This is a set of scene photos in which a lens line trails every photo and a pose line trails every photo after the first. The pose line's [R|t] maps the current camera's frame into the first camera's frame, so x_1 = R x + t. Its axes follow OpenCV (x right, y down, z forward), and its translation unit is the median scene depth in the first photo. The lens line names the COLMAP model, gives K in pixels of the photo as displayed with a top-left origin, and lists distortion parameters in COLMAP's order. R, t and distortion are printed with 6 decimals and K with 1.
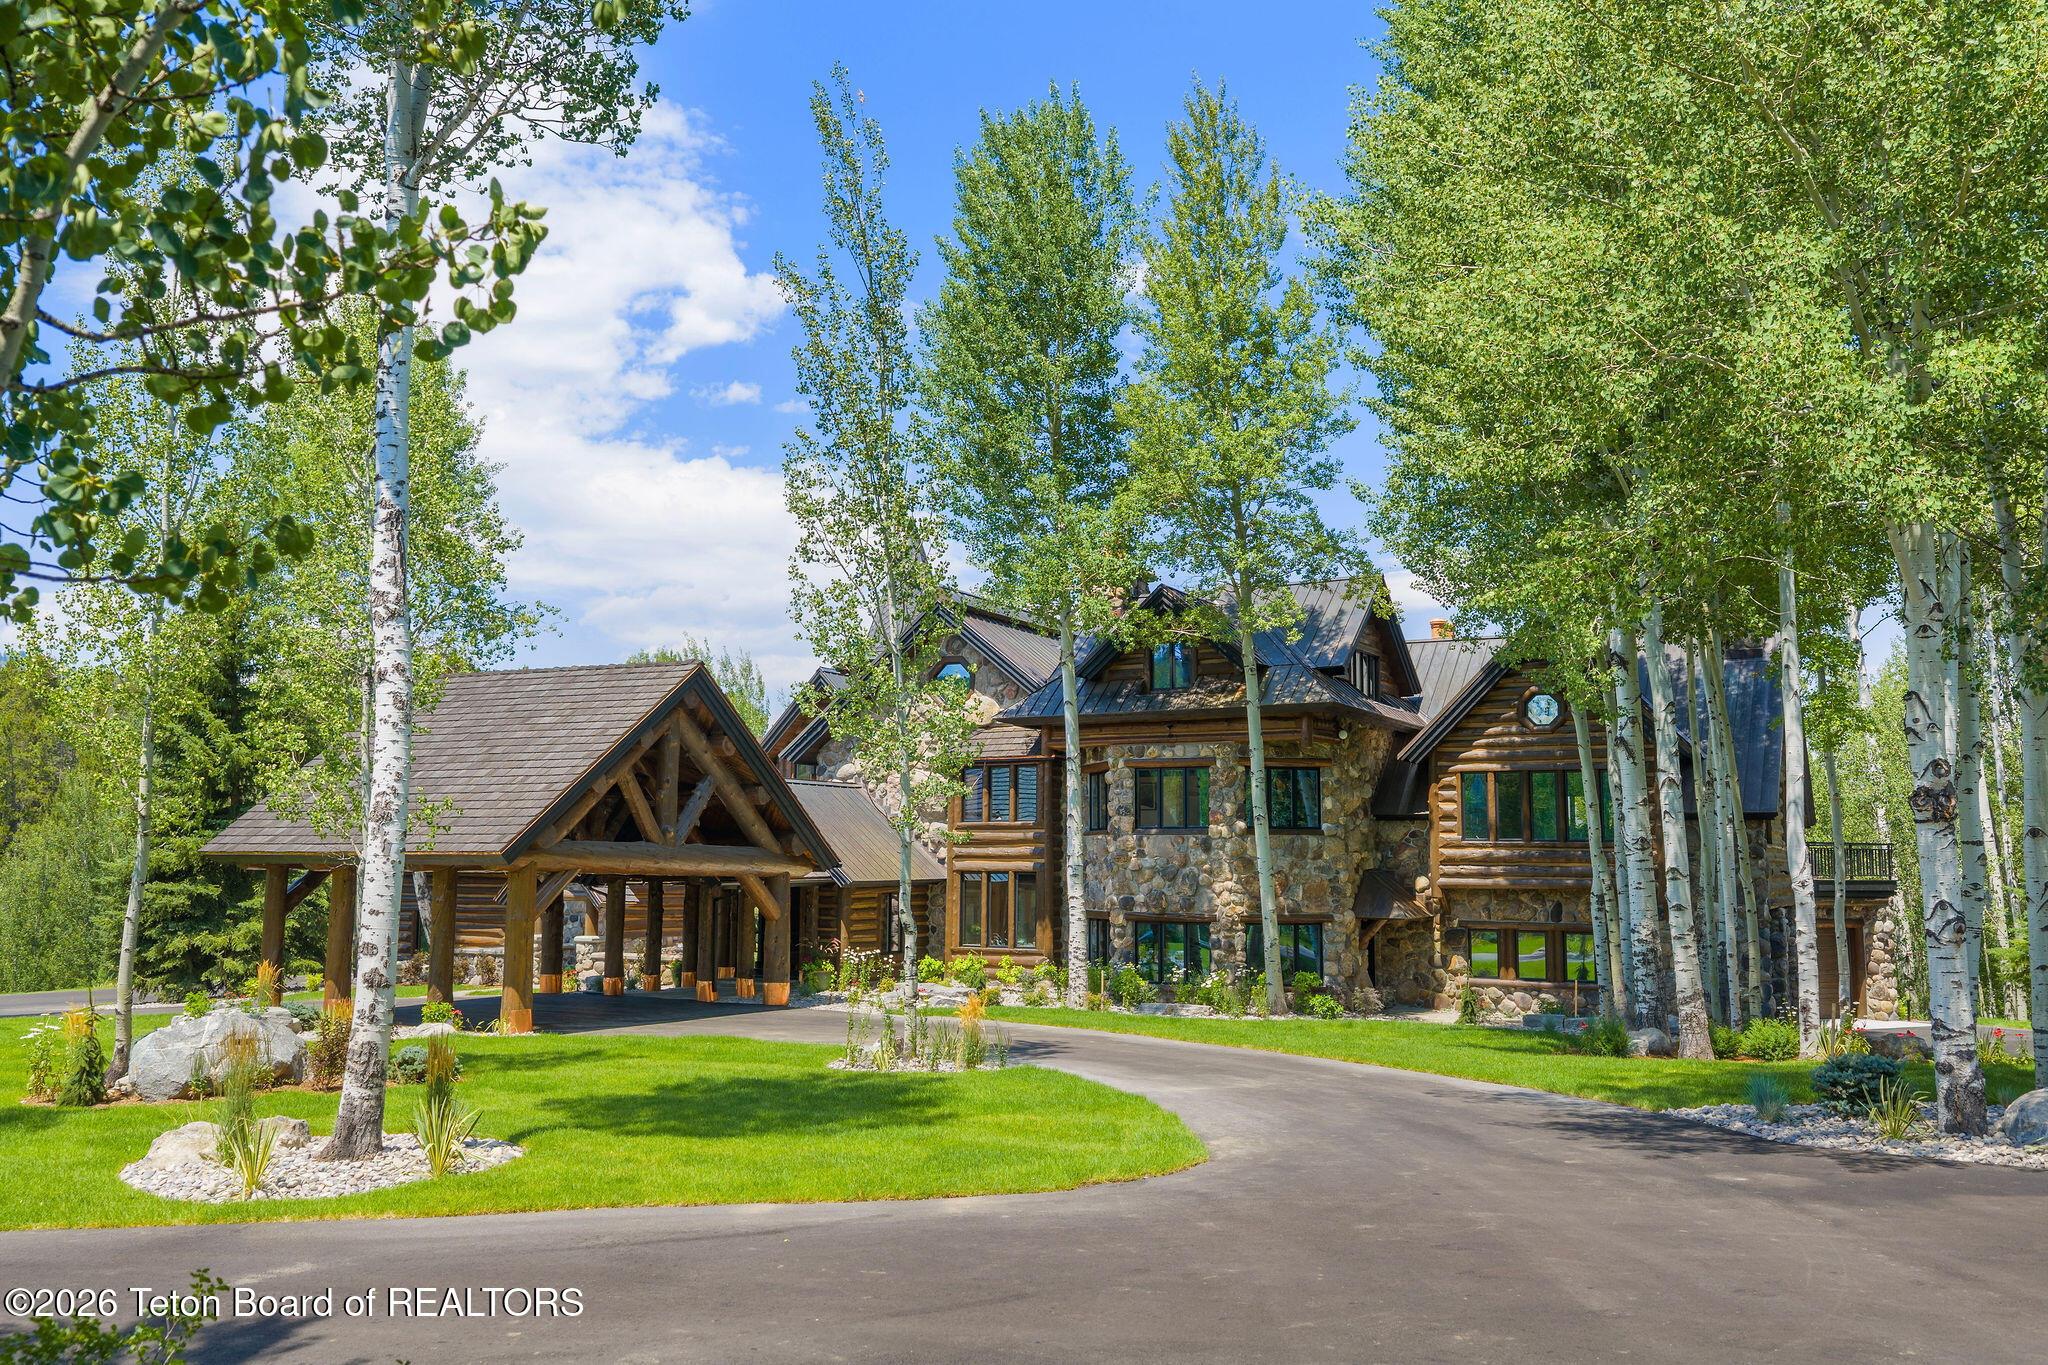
lens RADIAL K [[1702.3, 0, 1024.0], [0, 1702.3, 682.5], [0, 0, 1]] dist [0.045392, -0.098456]
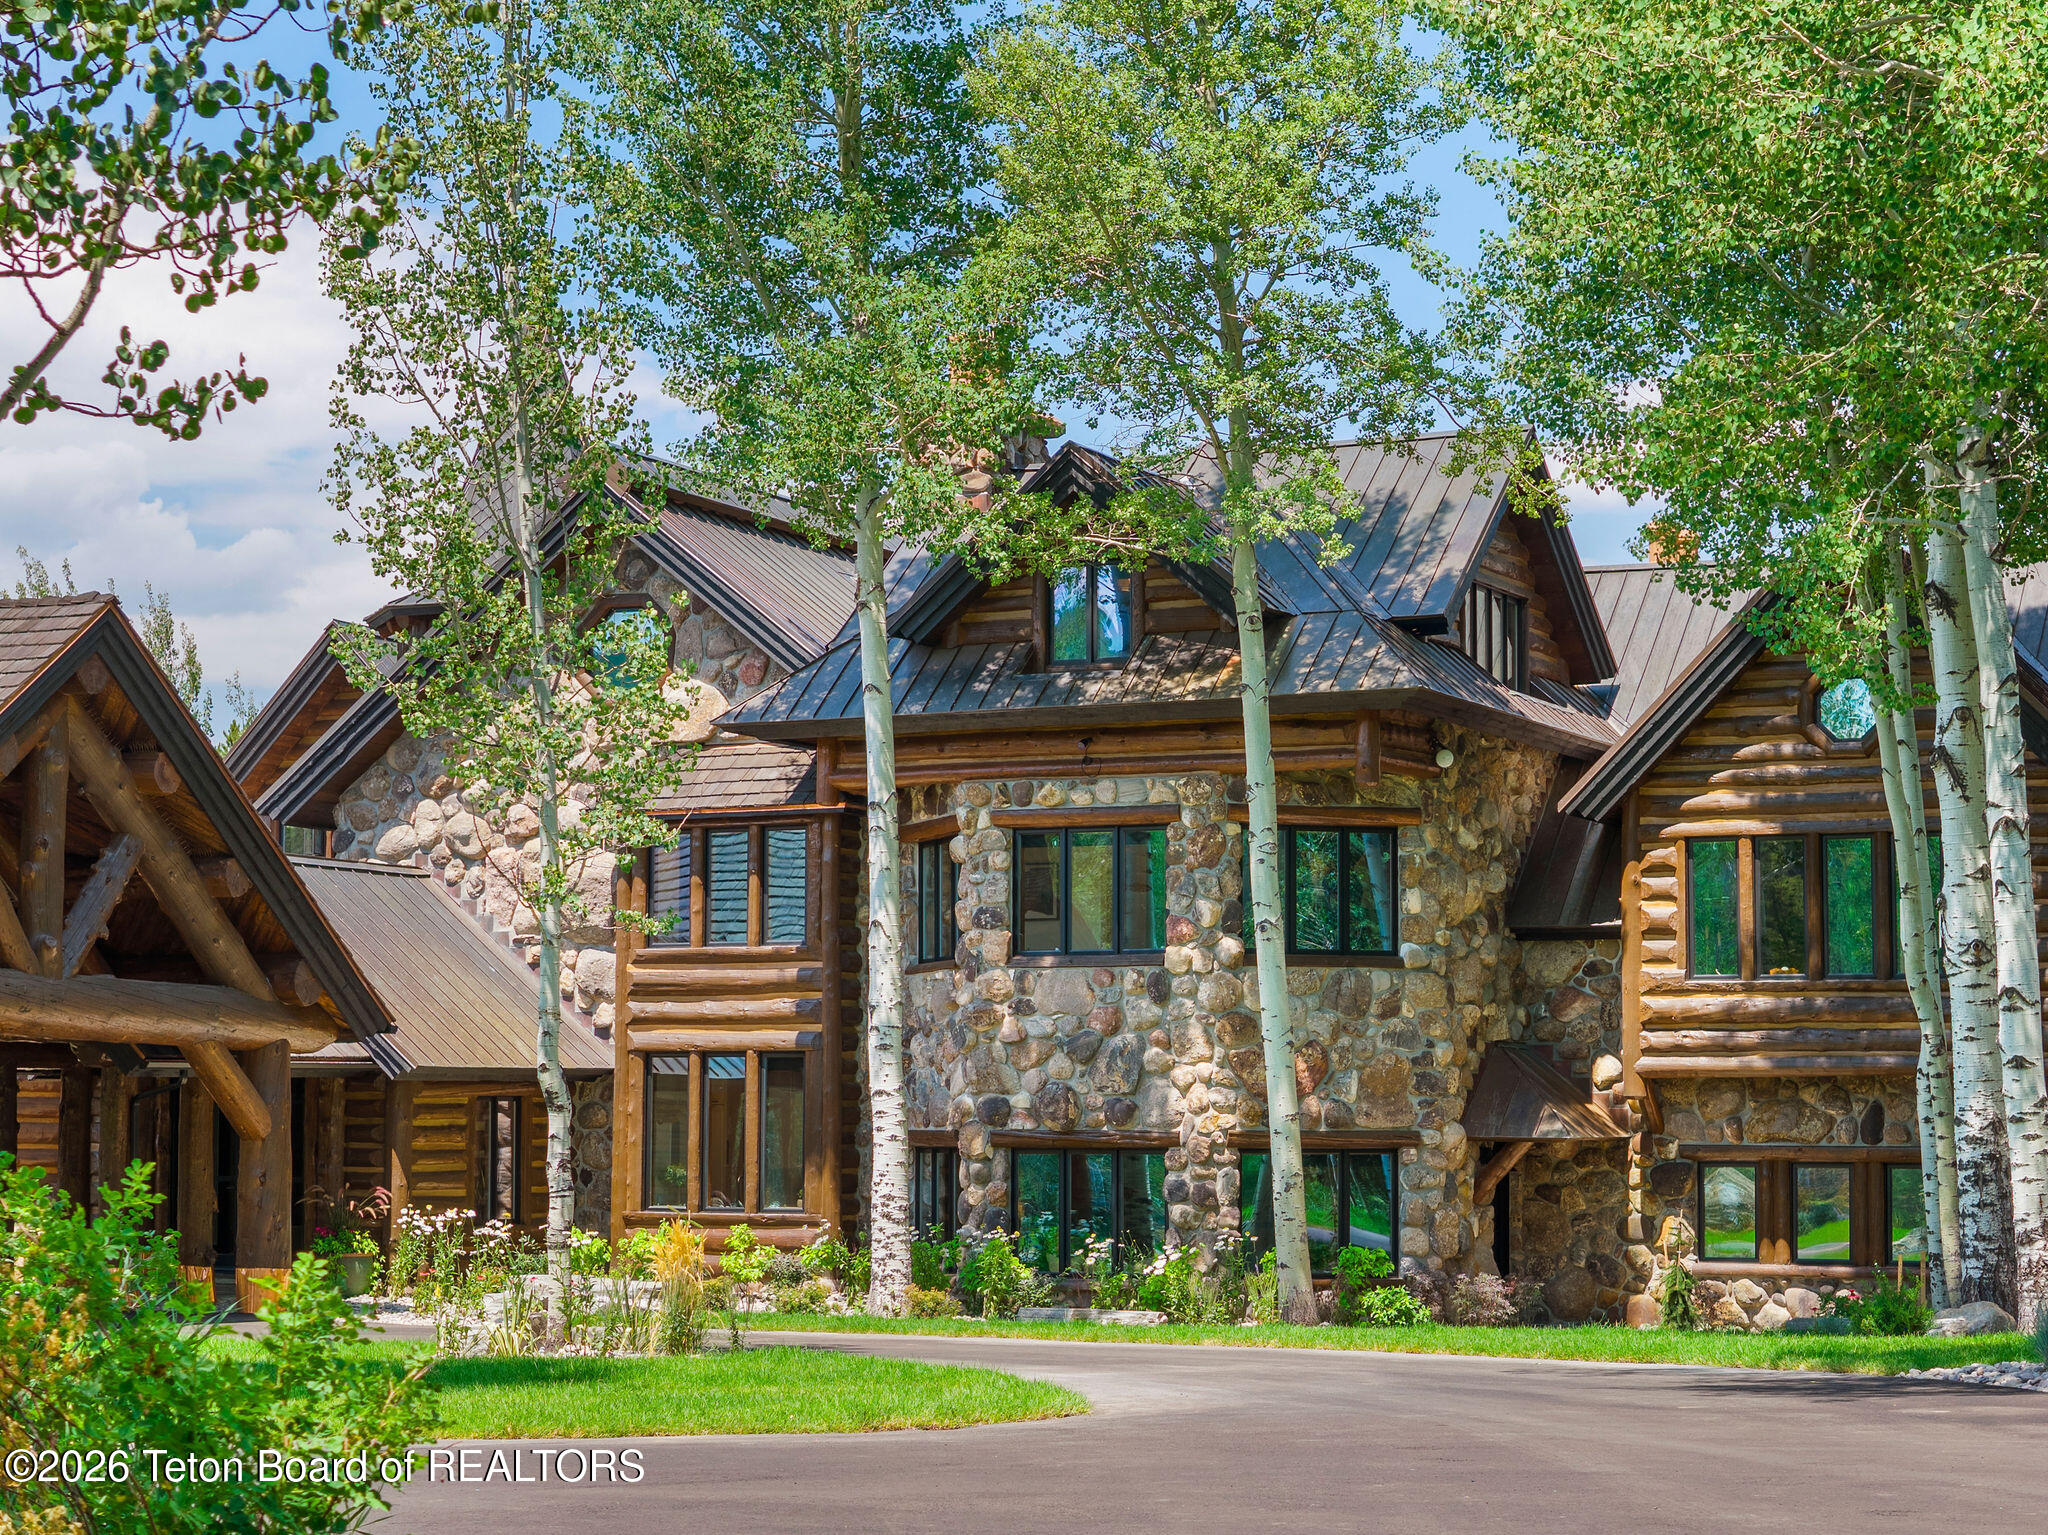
lens RADIAL K [[4121.2, 0, 1024.0], [0, 4121.2, 767.5], [0, 0, 1]] dist [-0.185780, 0.099568]
pose [[0.998237, 0.002852, 0.059280, 0.000082], [-0.004059, 0.999787, 0.020238, 0.010111], [-0.059209, -0.020443, 0.998036, -0.151477]]
